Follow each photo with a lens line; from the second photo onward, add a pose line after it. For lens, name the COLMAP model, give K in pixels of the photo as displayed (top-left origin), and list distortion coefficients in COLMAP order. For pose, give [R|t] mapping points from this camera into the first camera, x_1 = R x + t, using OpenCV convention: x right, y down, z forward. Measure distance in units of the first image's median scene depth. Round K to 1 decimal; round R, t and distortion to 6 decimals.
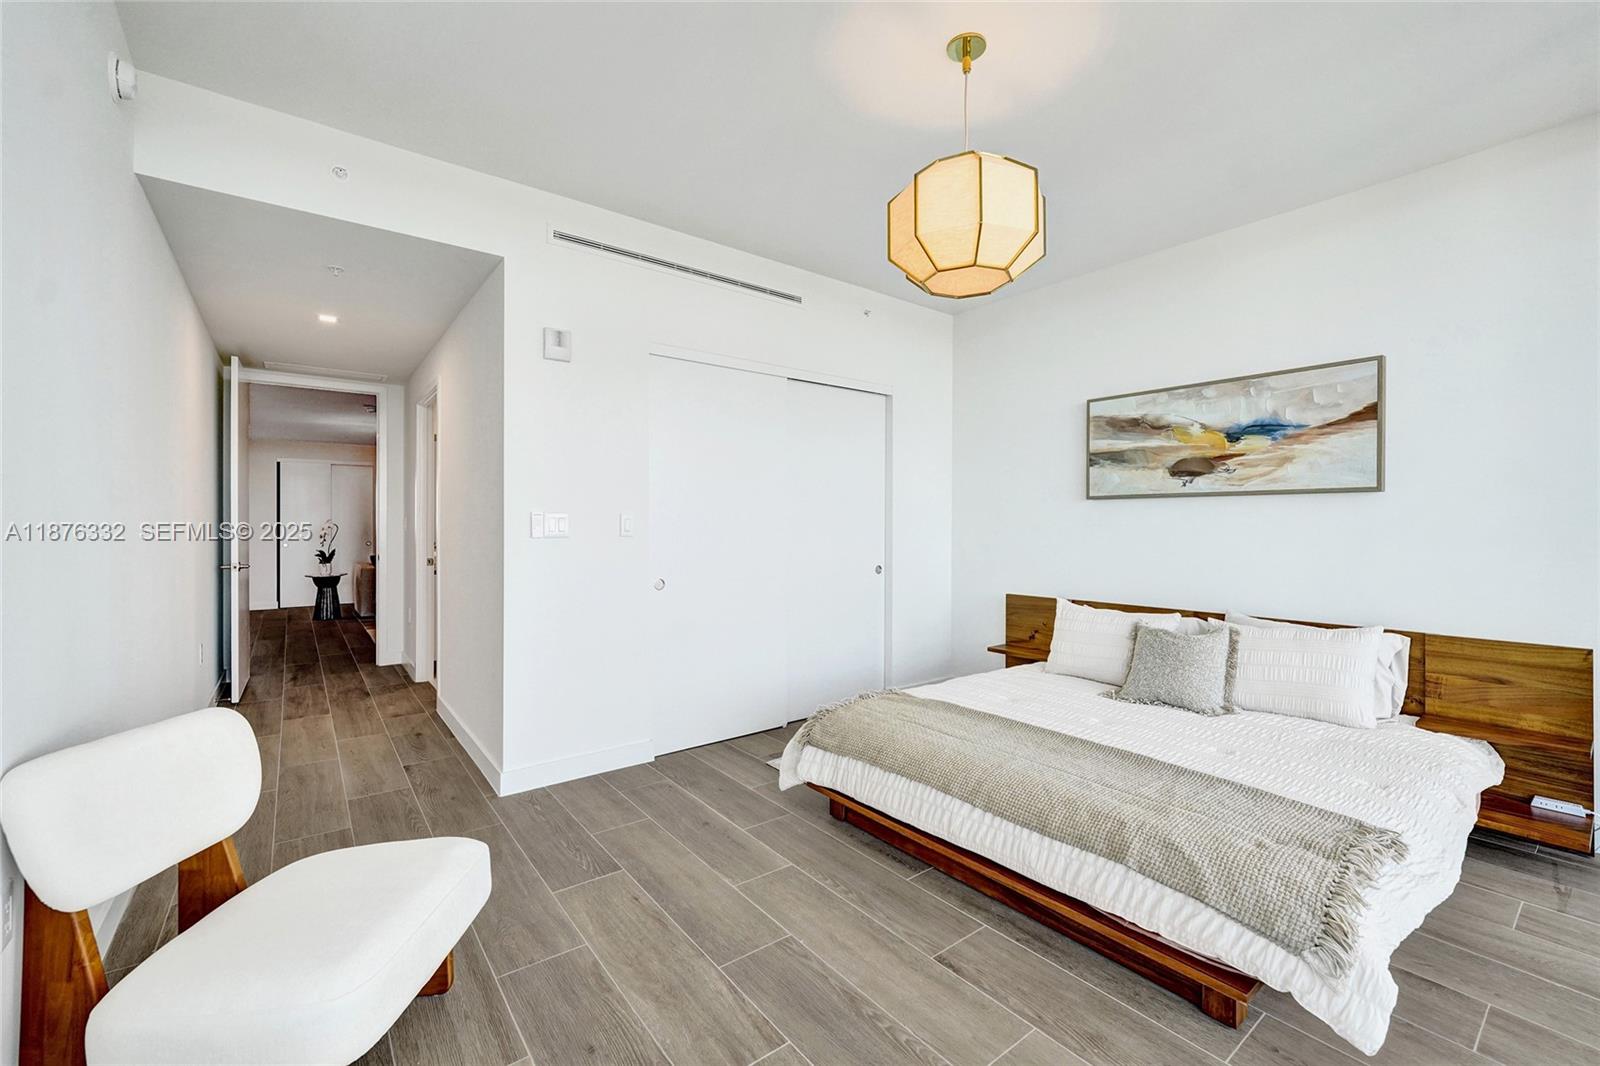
lens RADIAL K [[658.2, 0, 802.3], [0, 658.2, 527.0], [0, 0, 1]] dist [-0.007220, 0.001334]
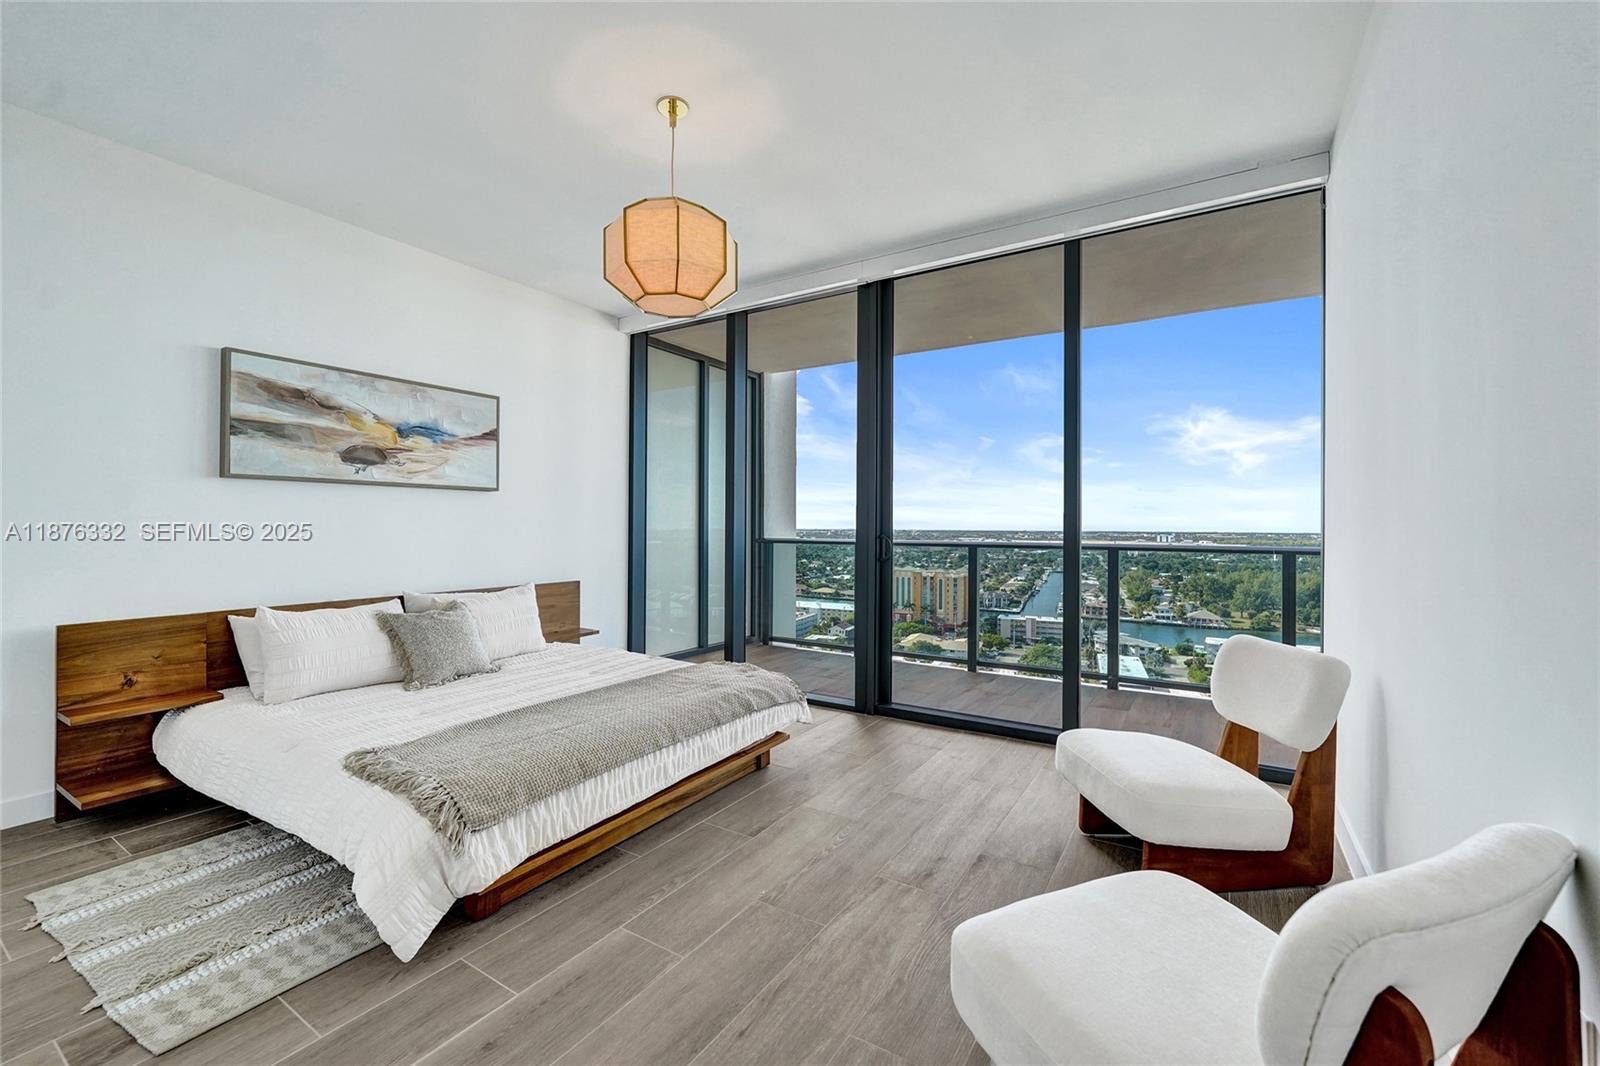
lens RADIAL K [[658.2, 0, 788.7], [0, 658.2, 525.4], [0, 0, 1]] dist [-0.007220, 0.001334]
pose [[-0.329251, -0.003737, 0.944235, -0.586512], [-0.002141, 0.999993, 0.003211, 0.011807], [-0.944240, -0.000965, -0.329256, 0.745576]]
